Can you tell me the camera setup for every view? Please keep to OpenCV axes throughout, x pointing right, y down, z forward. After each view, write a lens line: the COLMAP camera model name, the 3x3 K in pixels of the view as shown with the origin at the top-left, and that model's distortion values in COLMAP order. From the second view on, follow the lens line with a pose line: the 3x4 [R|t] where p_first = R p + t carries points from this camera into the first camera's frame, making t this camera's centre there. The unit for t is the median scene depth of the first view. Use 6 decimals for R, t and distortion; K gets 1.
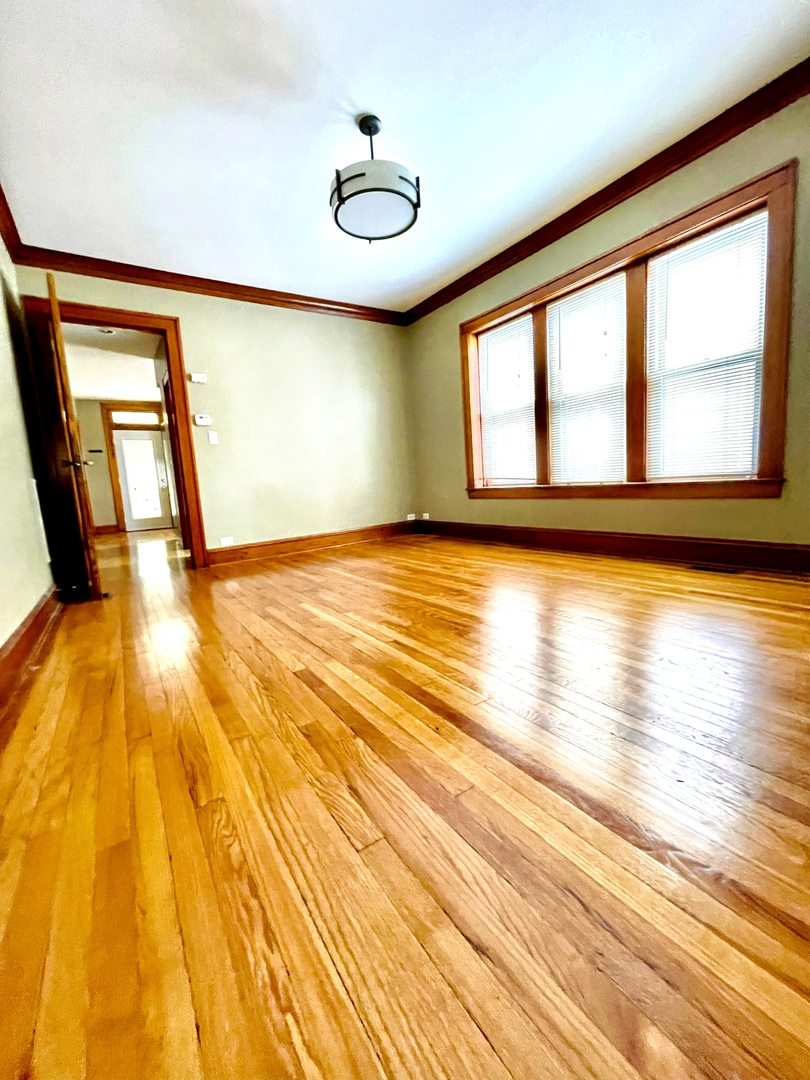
lens RADIAL K [[433.8, 0, 406.2], [0, 433.8, 538.9], [0, 0, 1]] dist [-0.002244, -0.000072]
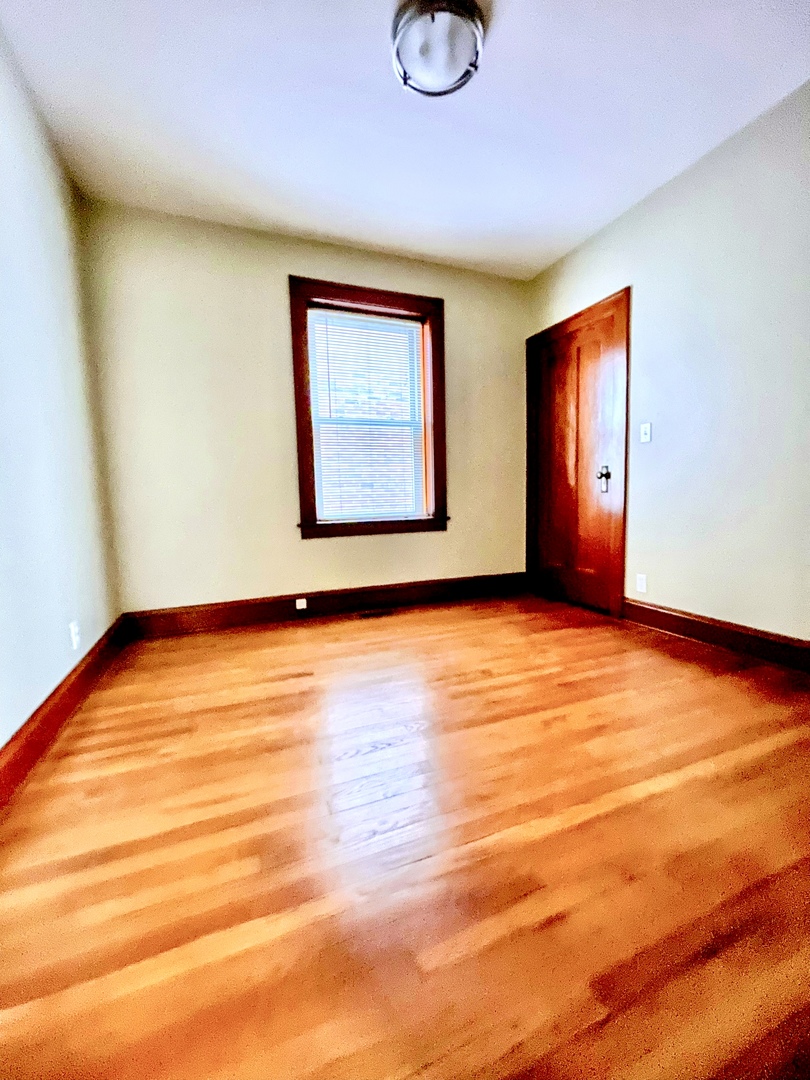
lens RADIAL K [[433.8, 0, 397.9], [0, 433.8, 539.4], [0, 0, 1]] dist [-0.002244, -0.000072]
pose [[0.214814, -0.024247, 0.976354, -0.463780], [0.142894, 0.989714, -0.006860, -0.067858], [-0.966145, 0.140989, 0.216069, 0.721962]]
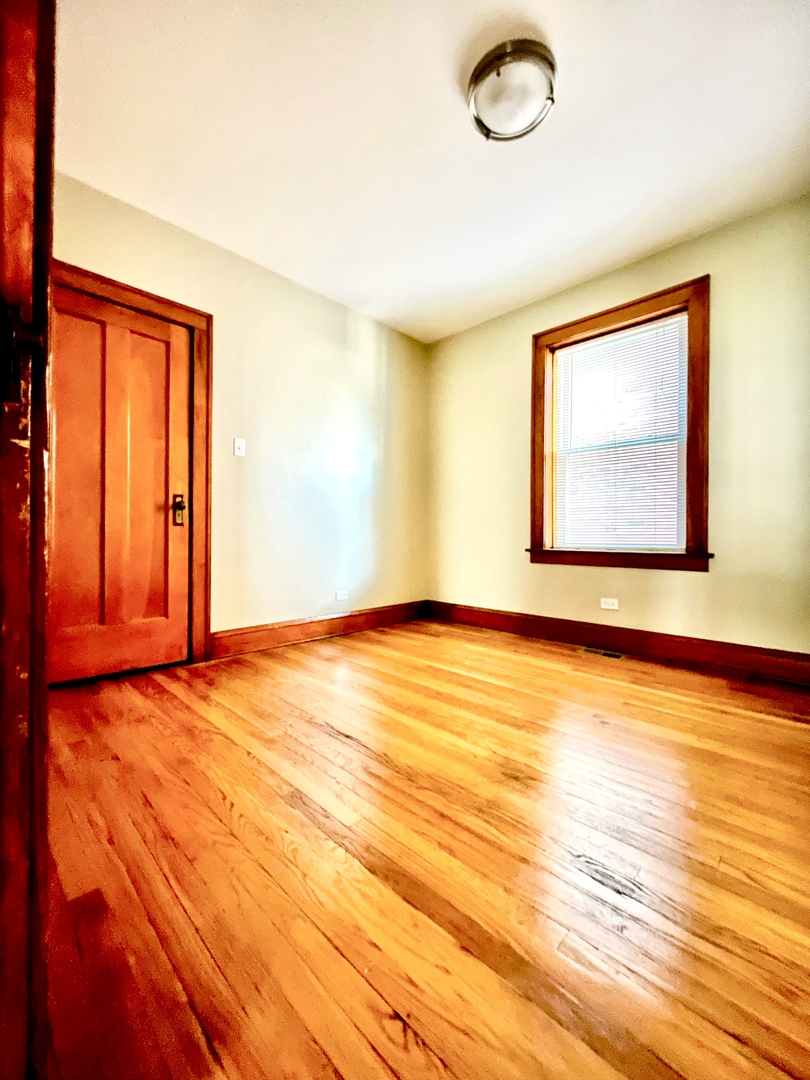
lens RADIAL K [[433.8, 0, 396.0], [0, 433.8, 534.1], [0, 0, 1]] dist [-0.002244, -0.000072]
pose [[0.981305, 0.061140, 0.182492, -0.215000], [-0.036286, 0.989969, -0.136546, -0.032698], [-0.189010, 0.127372, 0.973679, 0.328448]]
